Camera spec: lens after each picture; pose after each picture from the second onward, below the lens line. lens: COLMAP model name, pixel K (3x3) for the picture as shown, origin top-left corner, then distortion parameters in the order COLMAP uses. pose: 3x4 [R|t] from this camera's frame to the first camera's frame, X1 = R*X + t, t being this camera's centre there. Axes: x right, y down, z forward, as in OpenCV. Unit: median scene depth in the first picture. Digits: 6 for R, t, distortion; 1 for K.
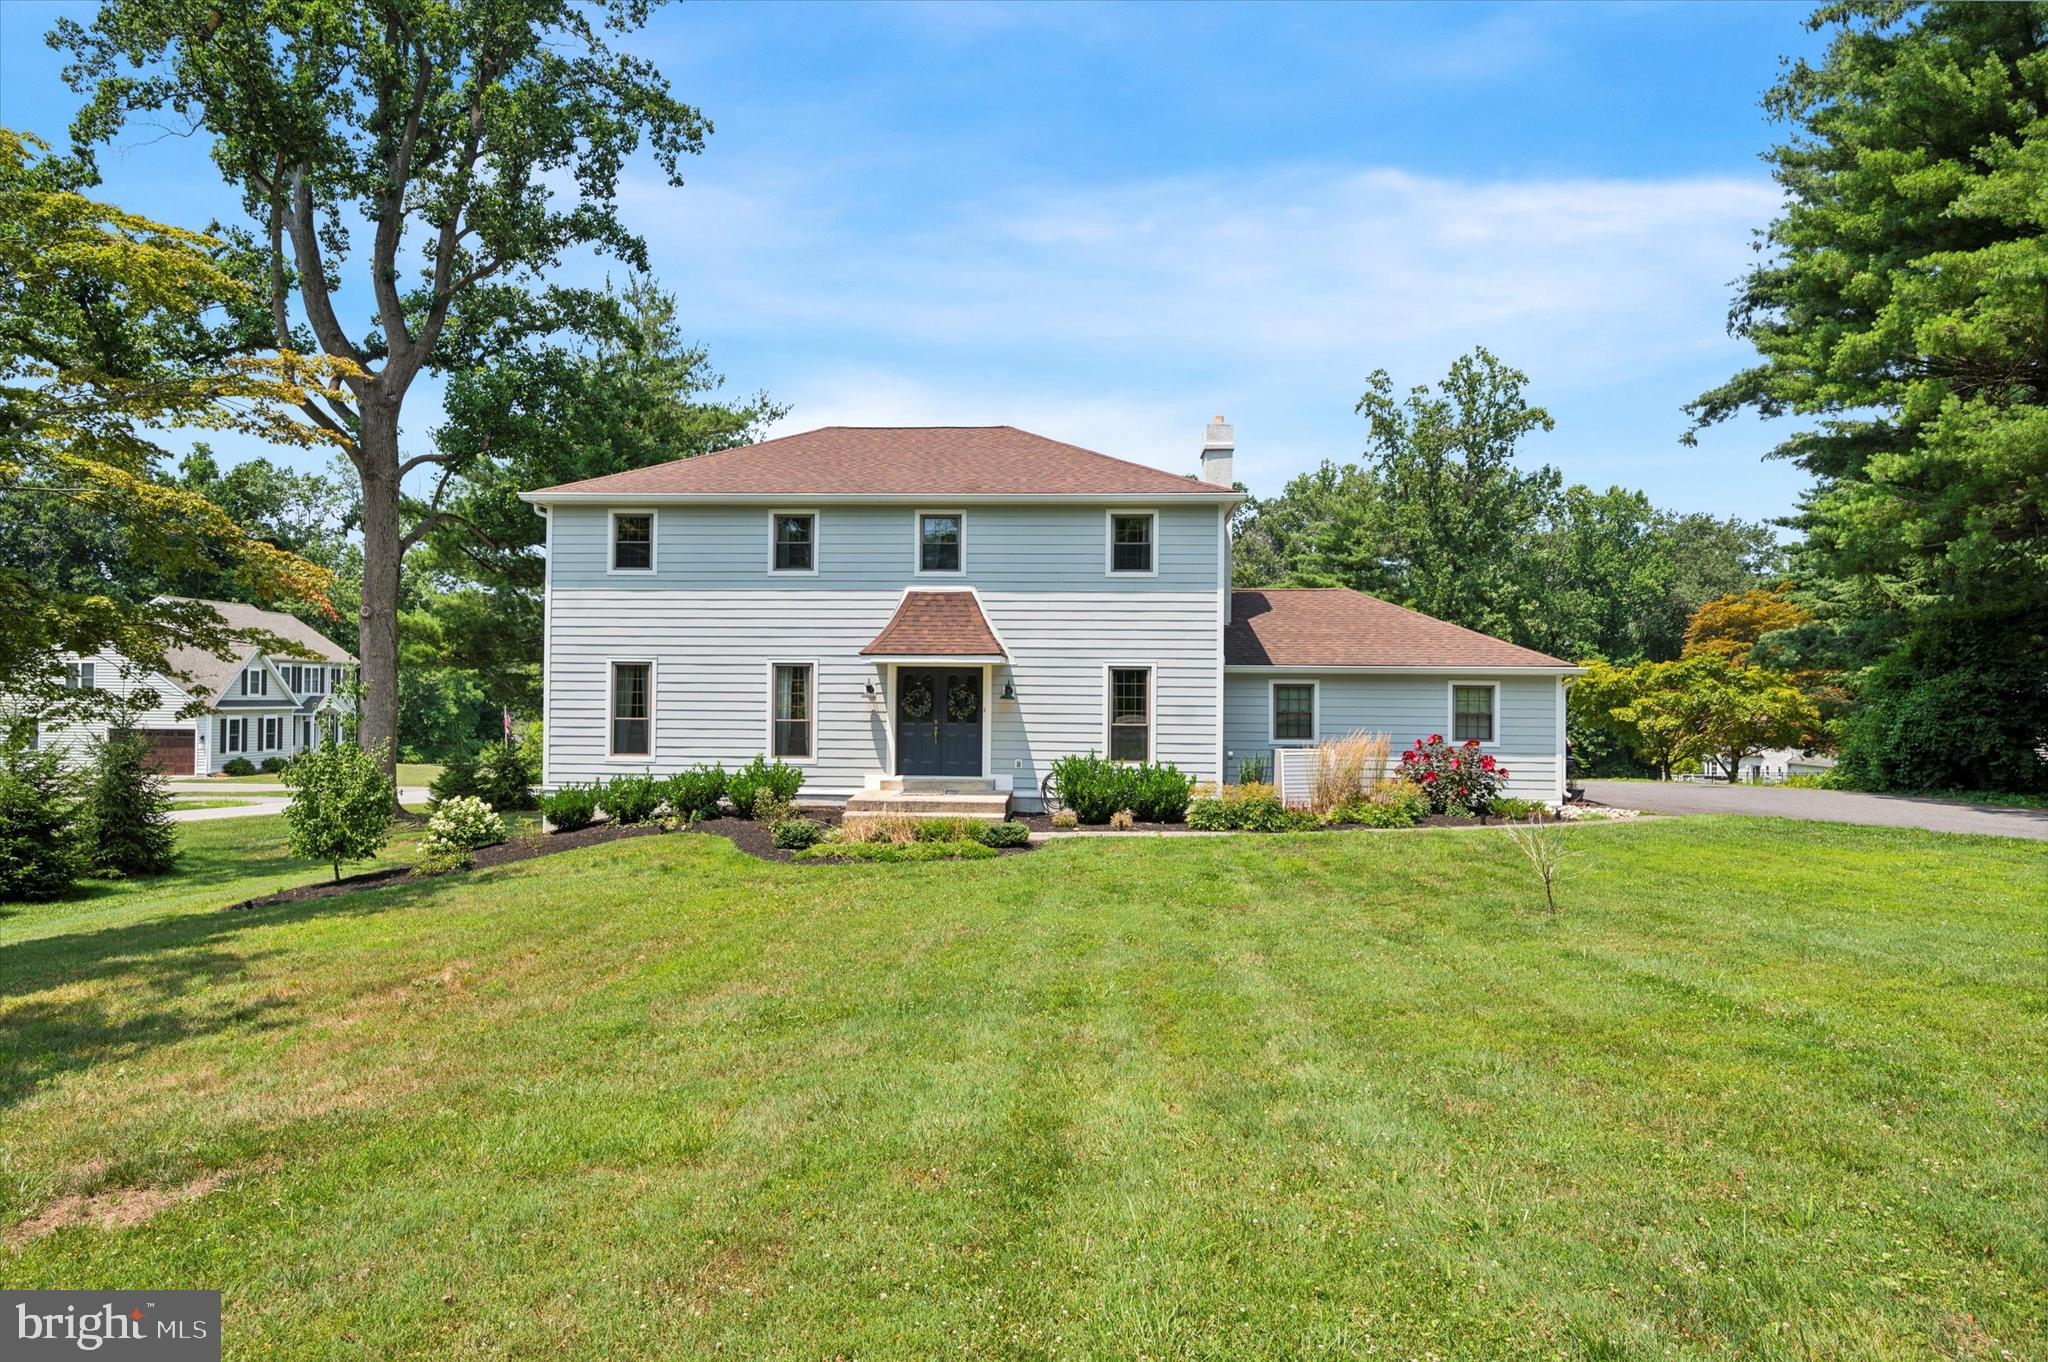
lens RADIAL K [[815.9, 0, 1020.9], [0, 815.9, 680.5], [0, 0, 1]] dist [-0.000539, -0.000011]
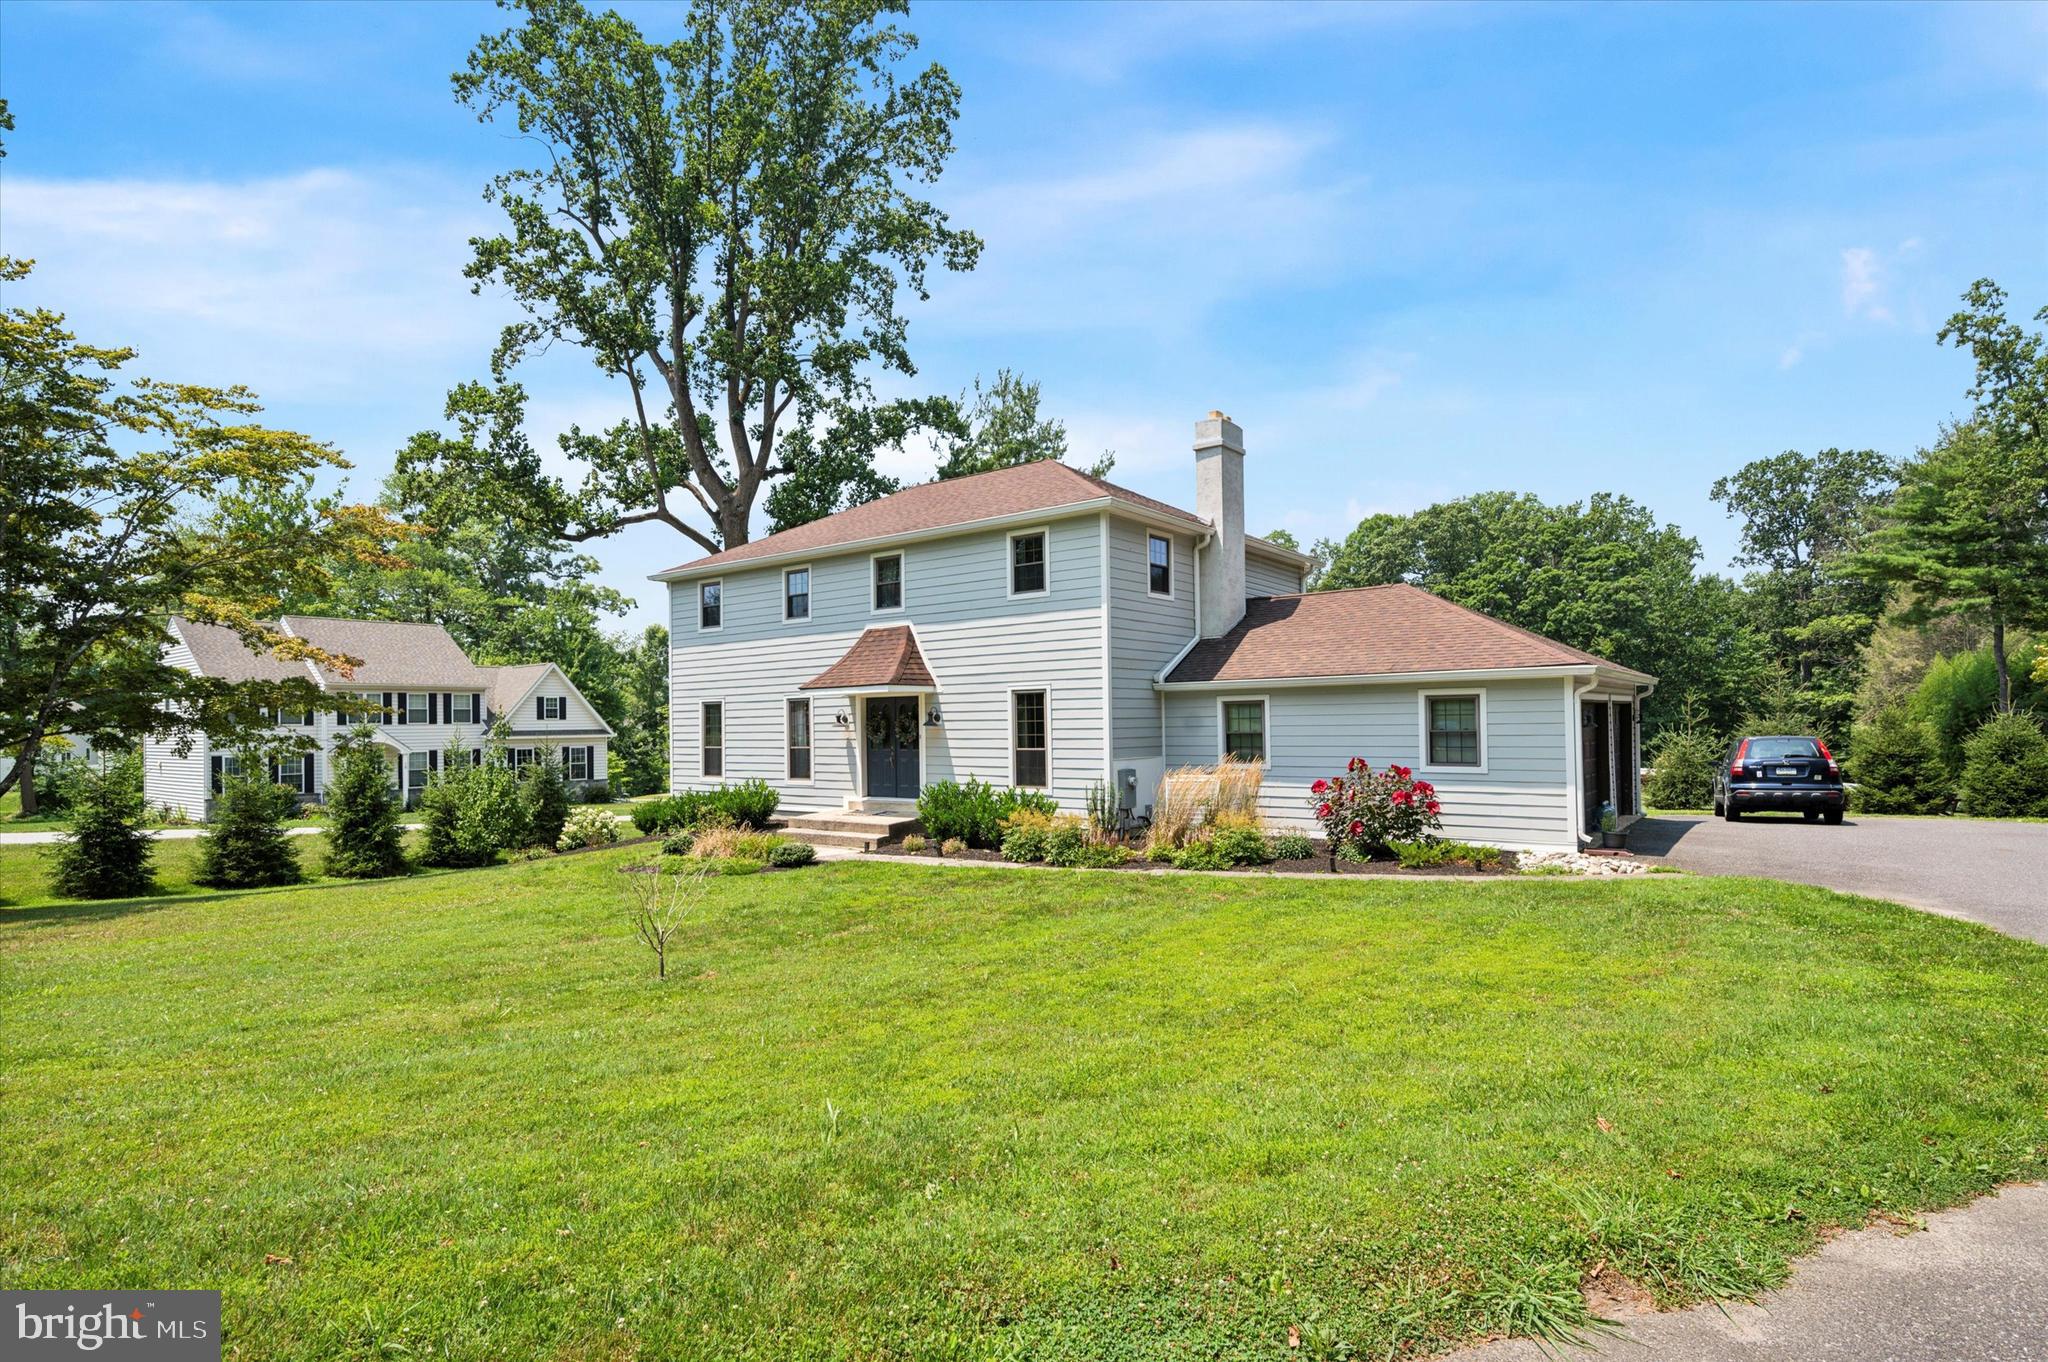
lens RADIAL K [[1046.3, 0, 1023.8], [0, 1046.3, 708.4], [0, 0, 1]] dist [-0.001208, -0.000045]
pose [[0.815962, -0.029300, -0.577363, 0.843127], [0.034729, 0.999395, -0.001637, 0.006866], [0.577062, -0.018716, 0.816486, -0.028973]]
